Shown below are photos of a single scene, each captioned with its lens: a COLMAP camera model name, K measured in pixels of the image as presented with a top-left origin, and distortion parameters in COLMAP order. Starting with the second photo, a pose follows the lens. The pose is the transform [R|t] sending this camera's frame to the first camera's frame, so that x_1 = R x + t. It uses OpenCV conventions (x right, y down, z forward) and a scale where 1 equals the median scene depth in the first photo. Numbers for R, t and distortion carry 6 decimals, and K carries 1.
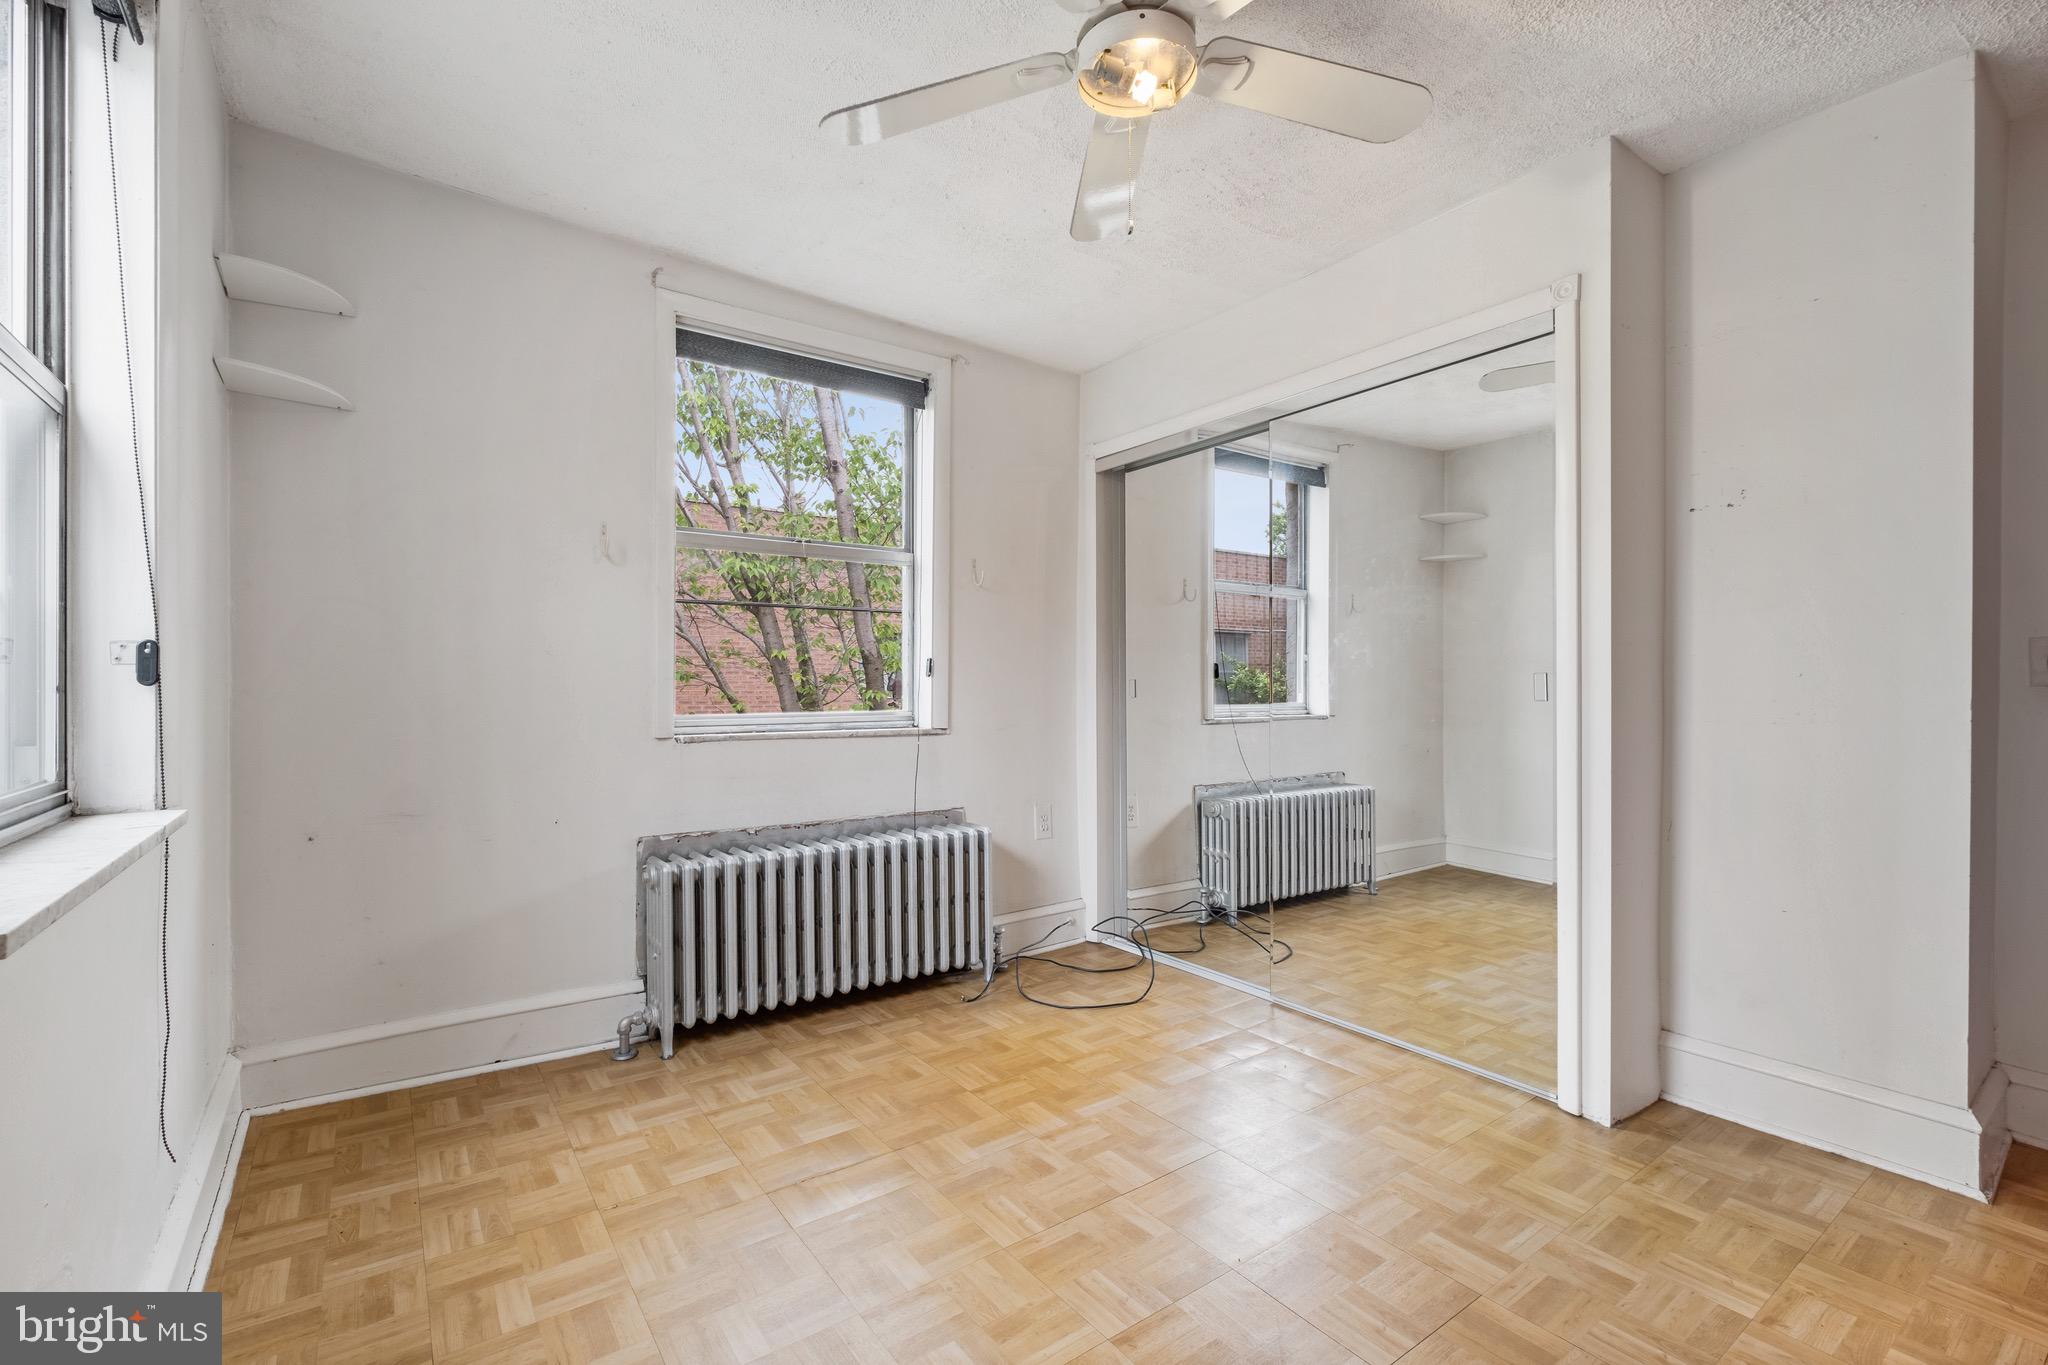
lens RADIAL K [[915.9, 0, 1013.0], [0, 915.9, 680.0], [0, 0, 1]] dist [0.000089, -0.000488]
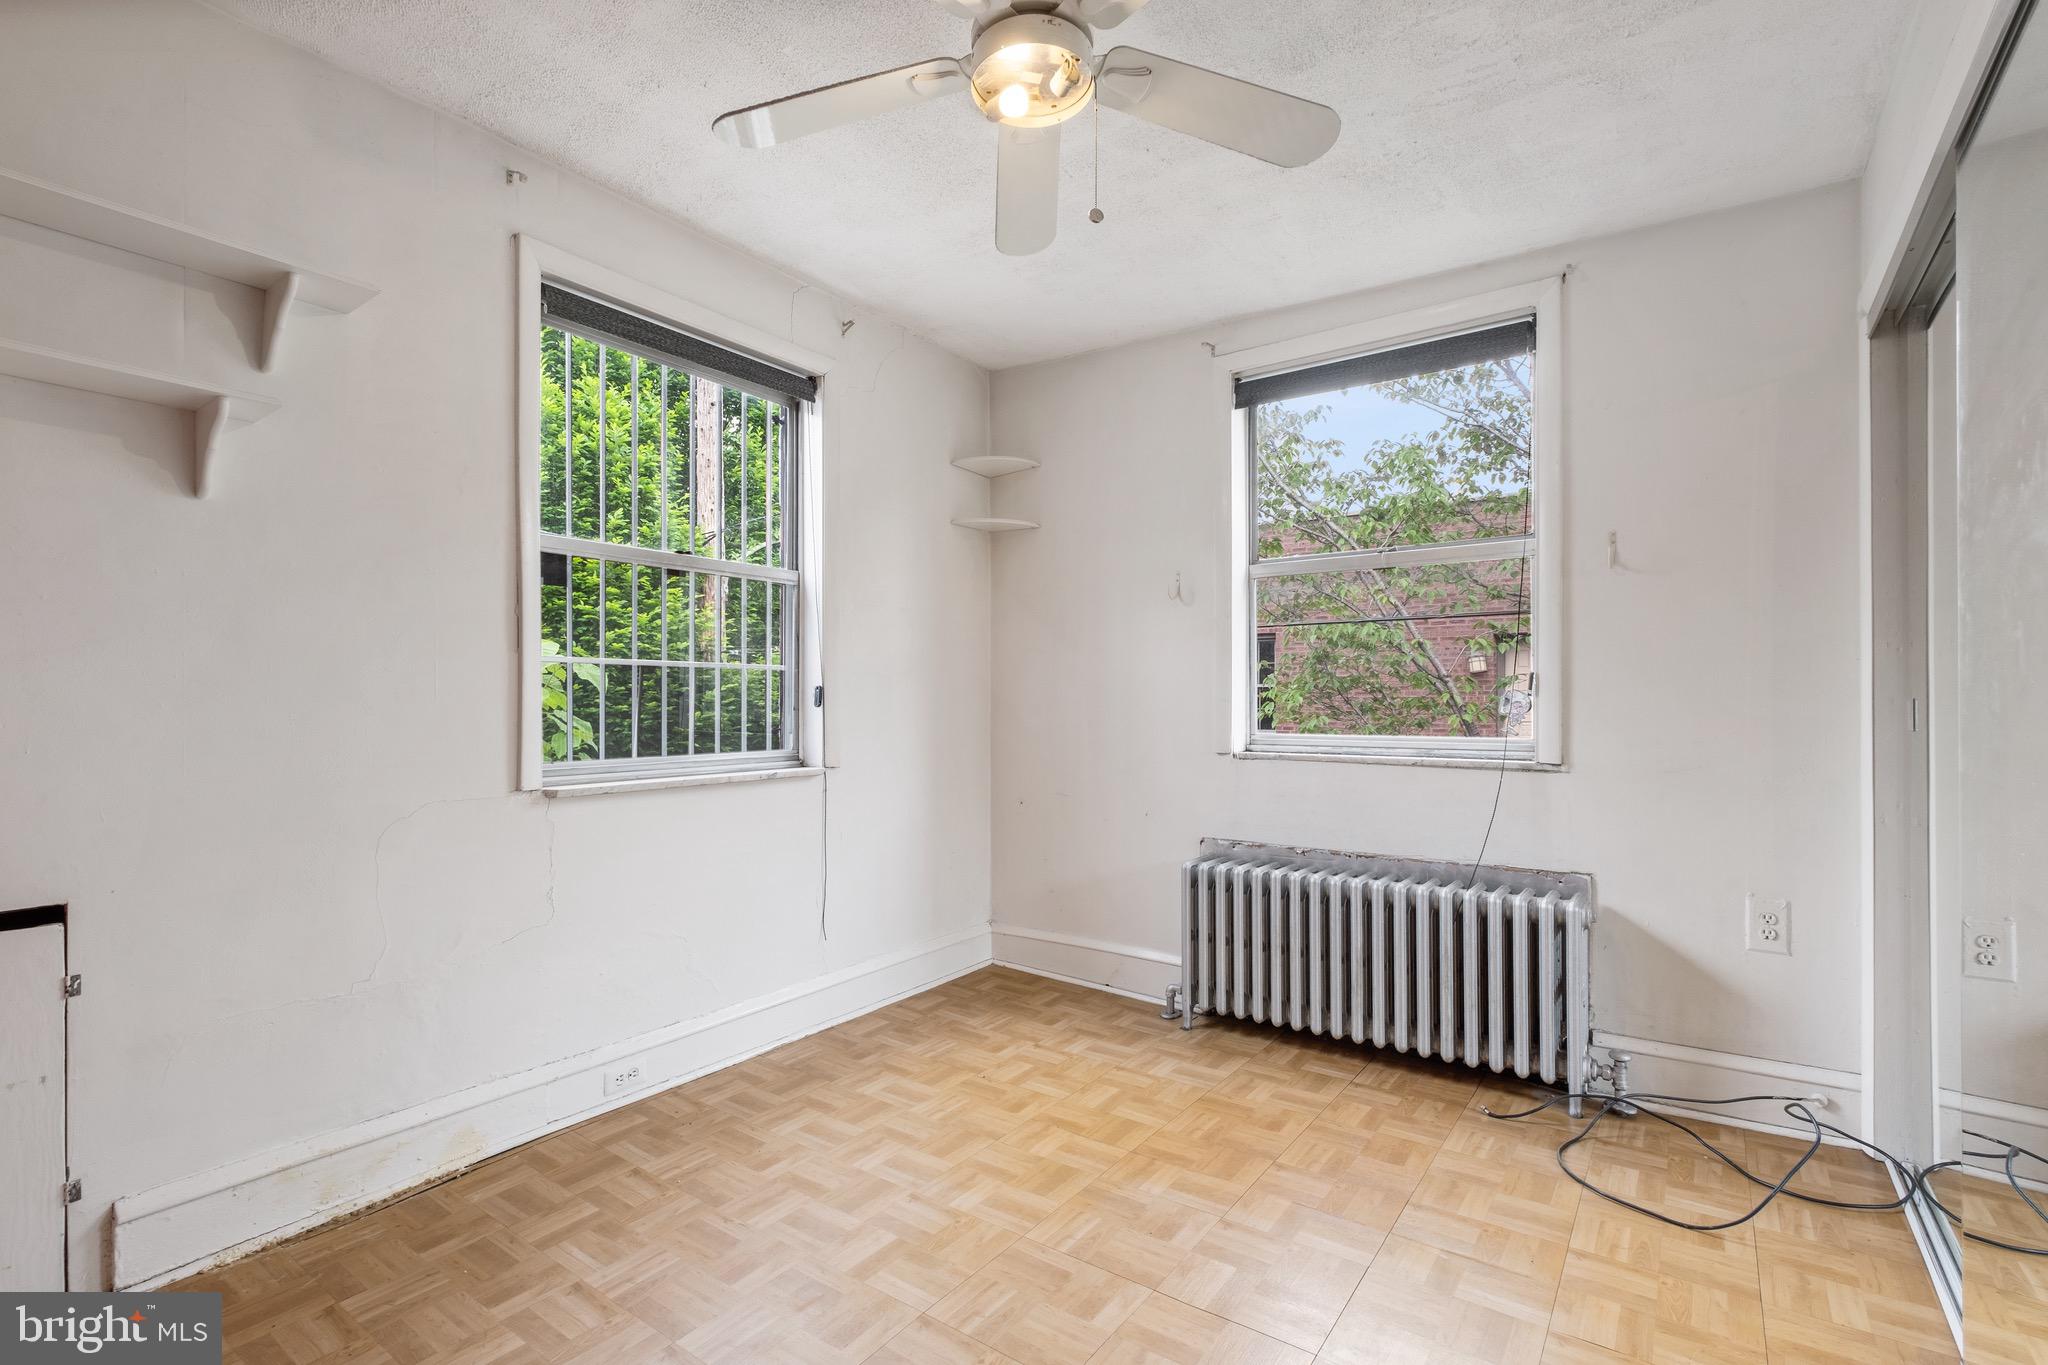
lens RADIAL K [[915.9, 0, 1012.8], [0, 915.9, 698.9], [0, 0, 1]] dist [0.000089, -0.000488]
pose [[0.308009, -0.008594, -0.951345, 0.661896], [0.001095, 0.999962, -0.008679, 0.006619], [0.951383, 0.001632, 0.308007, 0.441396]]
